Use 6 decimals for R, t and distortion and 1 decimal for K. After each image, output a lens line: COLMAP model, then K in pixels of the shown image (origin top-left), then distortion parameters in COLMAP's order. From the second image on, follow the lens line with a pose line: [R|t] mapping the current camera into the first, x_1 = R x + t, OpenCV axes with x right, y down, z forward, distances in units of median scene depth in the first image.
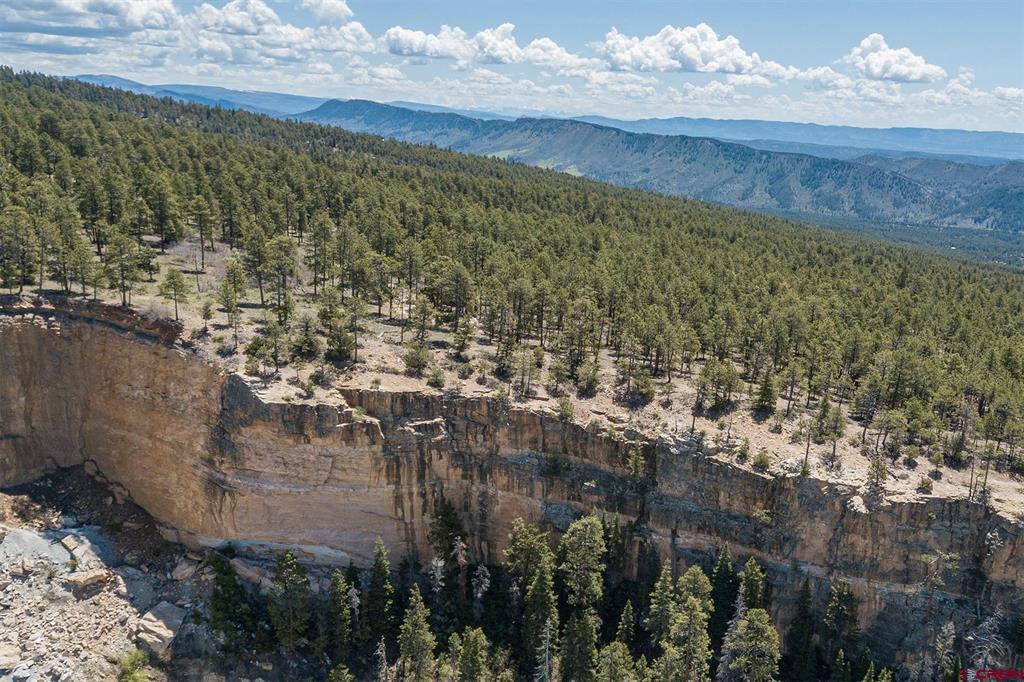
lens RADIAL K [[762.3, 0, 511.6], [0, 762.3, 315.5], [0, 0, 1]] dist [0.034967, -0.009457]
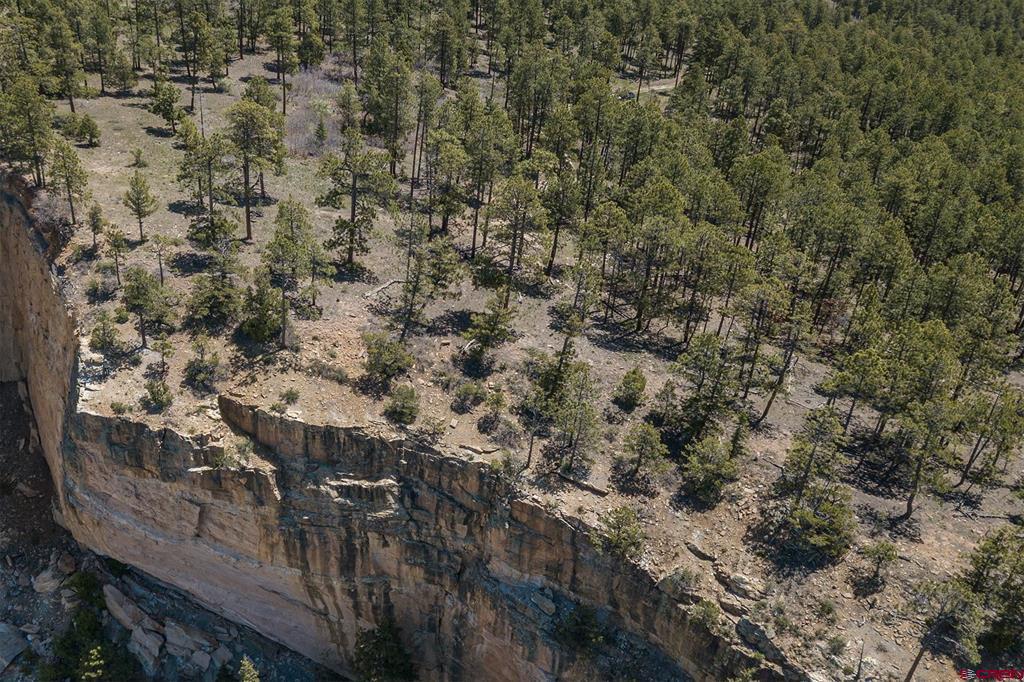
lens RADIAL K [[809.0, 0, 451.2], [0, 809.0, 313.2], [0, 0, 1]] dist [0.136883, -0.168647]
pose [[0.878059, 0.212558, -0.428756, 0.172527], [-0.108468, 0.961024, 0.254298, -0.137517], [0.466097, -0.176783, 0.866892, 0.525195]]
